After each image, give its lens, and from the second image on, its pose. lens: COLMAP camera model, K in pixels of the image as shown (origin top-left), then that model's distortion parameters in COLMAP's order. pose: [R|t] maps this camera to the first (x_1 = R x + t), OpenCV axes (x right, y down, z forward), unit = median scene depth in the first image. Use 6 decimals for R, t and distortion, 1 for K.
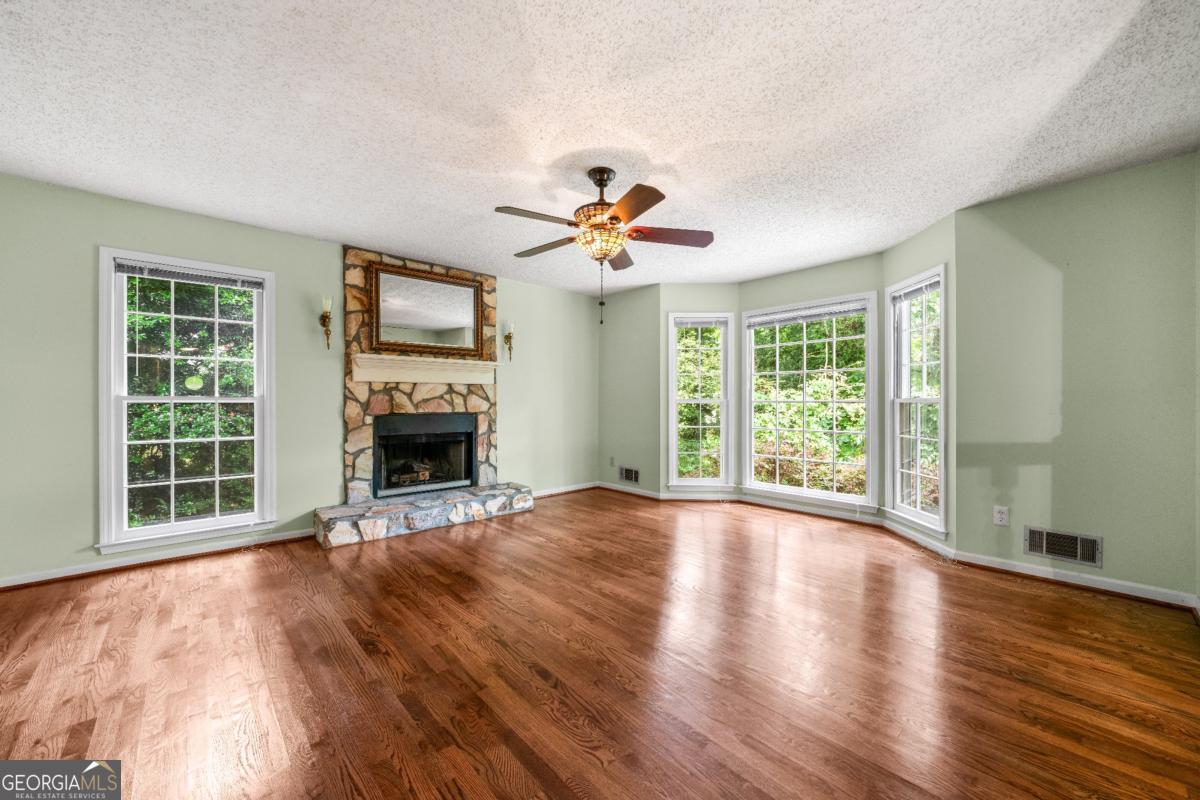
lens RADIAL K [[453.4, 0, 604.7], [0, 453.4, 402.5], [0, 0, 1]] dist [-0.001016, -0.000050]
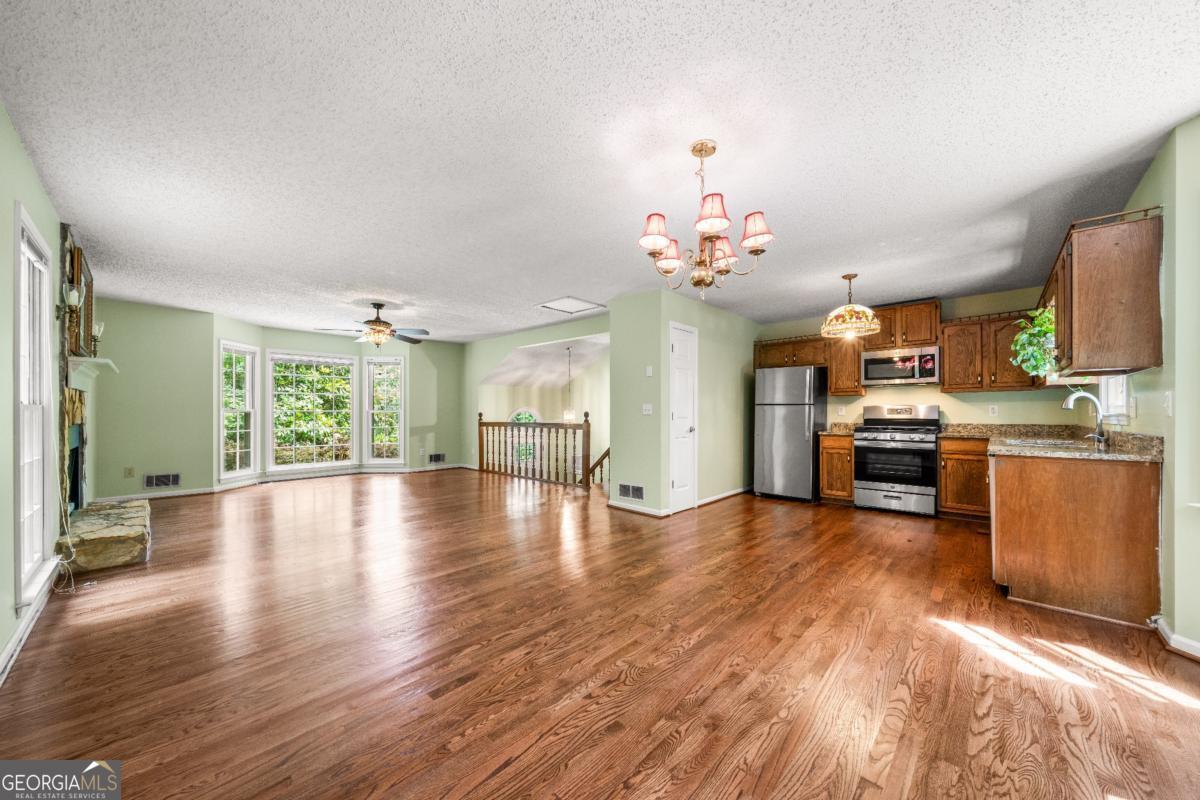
lens RADIAL K [[422.8, 0, 594.3], [0, 422.8, 409.6], [0, 0, 1]] dist [-0.002384, -0.000040]
pose [[-0.059593, 0.003450, 0.998217, -1.339727], [0.001017, 0.999994, -0.003395, -0.002429], [-0.998222, 0.000812, -0.059596, 0.067726]]
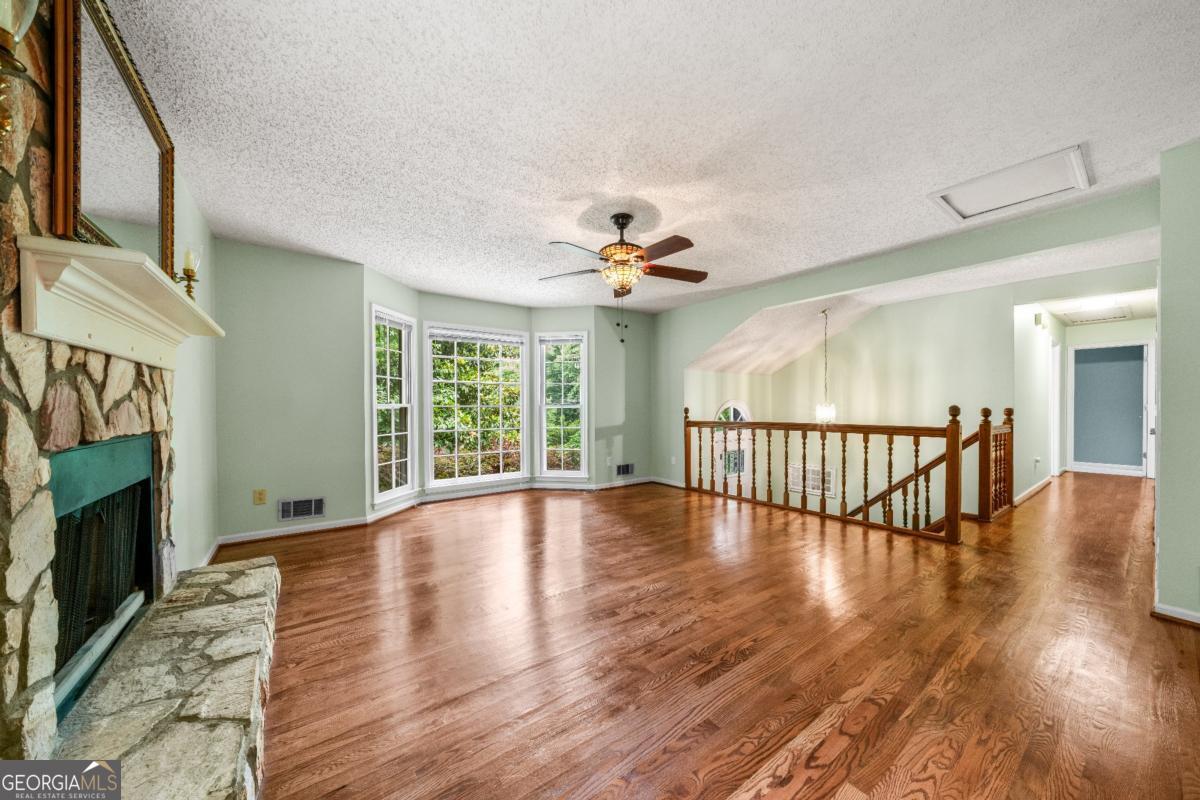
lens RADIAL K [[409.7, 0, 598.3], [0, 409.7, 408.7], [0, 0, 1]] dist [-0.008243, 0.000028]
pose [[0.123788, -0.006318, 0.992289, -0.721544], [0.004596, 0.999973, 0.005793, -0.001342], [-0.992298, 0.003844, 0.123814, 0.606681]]
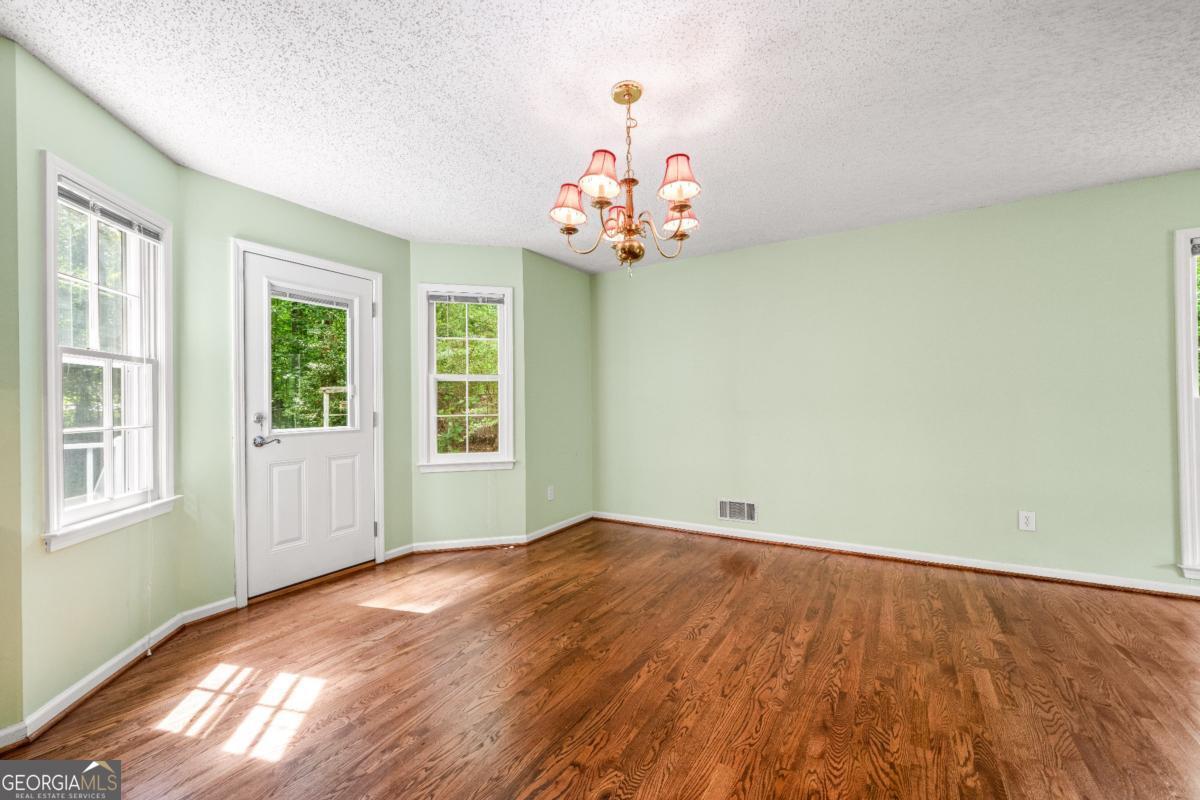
lens RADIAL K [[482.4, 0, 600.0], [0, 482.4, 400.0], [0, 0, 1]] dist [0.000456, 0.000016]
pose [[0.271569, -0.007797, -0.962387, -0.370801], [0.010720, 0.999930, -0.005076, -0.013183], [0.962359, -0.008938, 0.271634, -0.258975]]
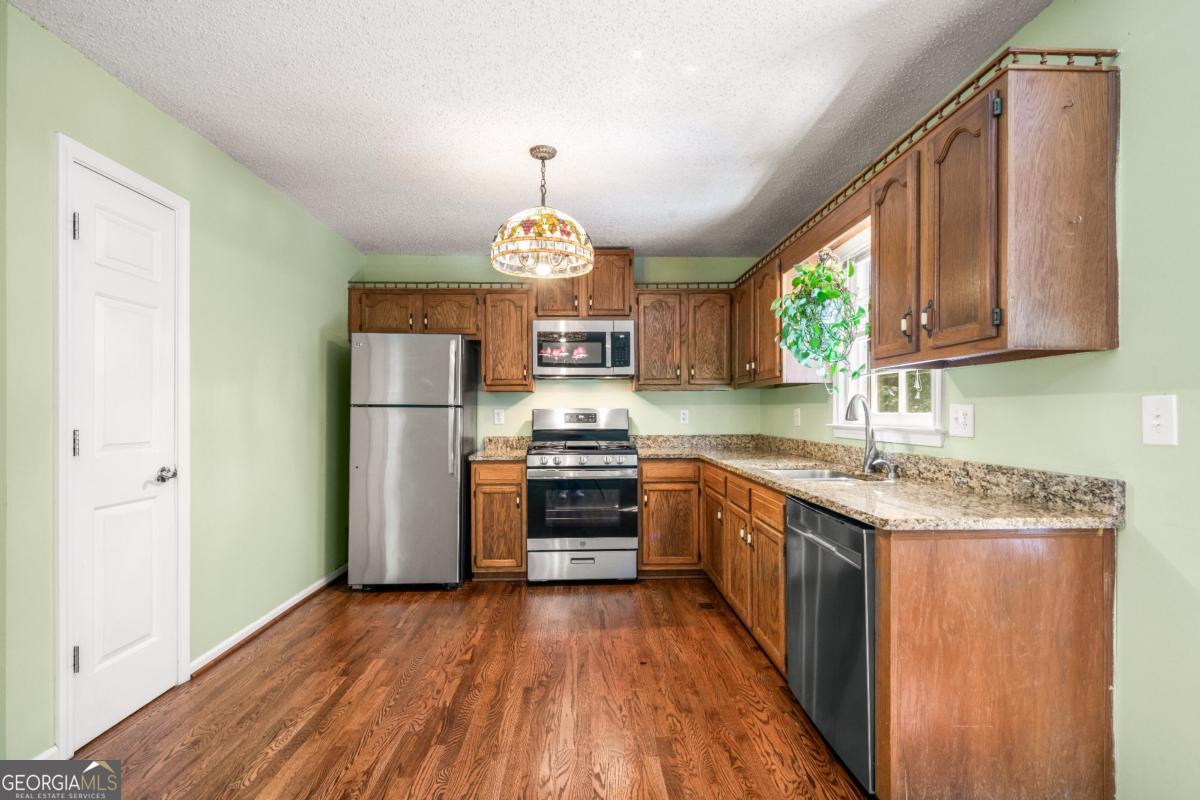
lens RADIAL K [[527.0, 0, 598.8], [0, 527.0, 412.0], [0, 0, 1]] dist [-0.000029, 0.000120]
pose [[-0.754010, -0.003131, 0.656855, -0.835489], [0.000332, 0.999987, 0.005147, -0.017252], [-0.656863, 0.004099, -0.753999, -0.169210]]
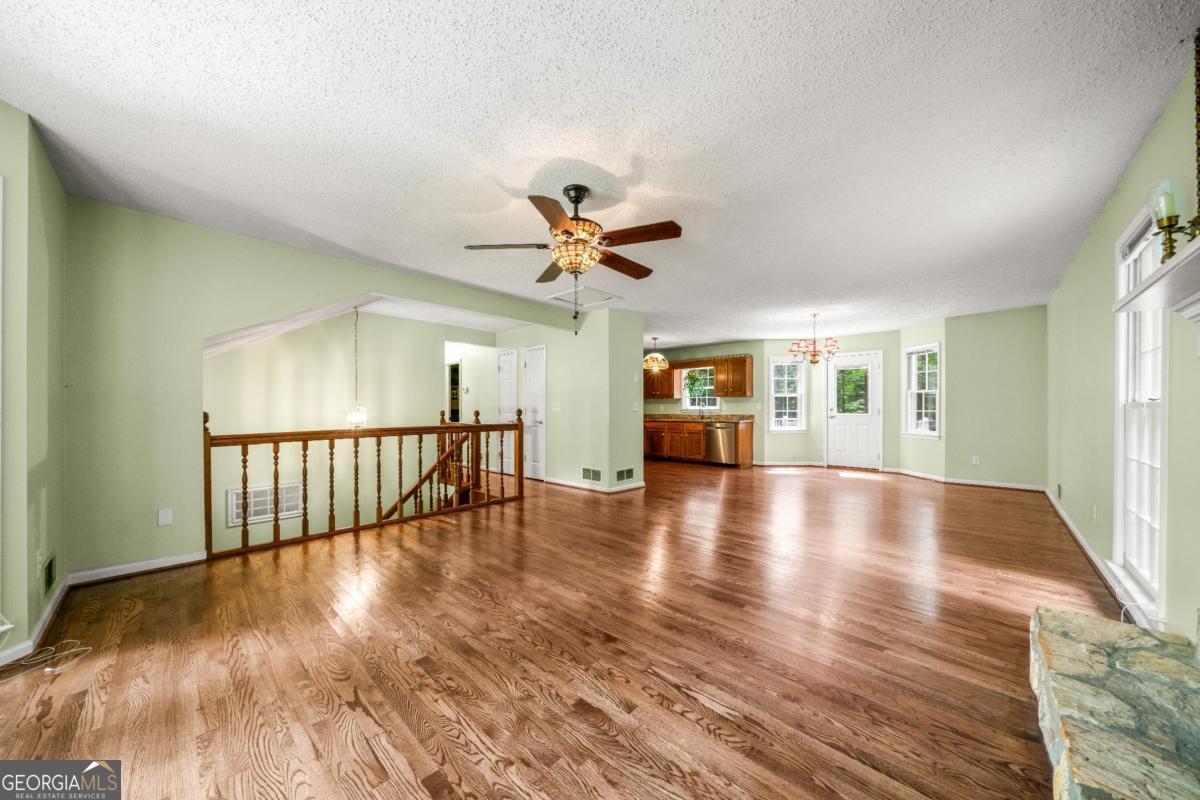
lens RADIAL K [[409.7, 0, 598.3], [0, 409.7, 408.7], [0, 0, 1]] dist [-0.008243, 0.000028]
pose [[-0.998316, 0.001057, -0.057998, -0.002089], [0.001001, 0.999999, 0.000998, -0.002391], [0.057999, 0.000938, -0.998316, 1.270249]]
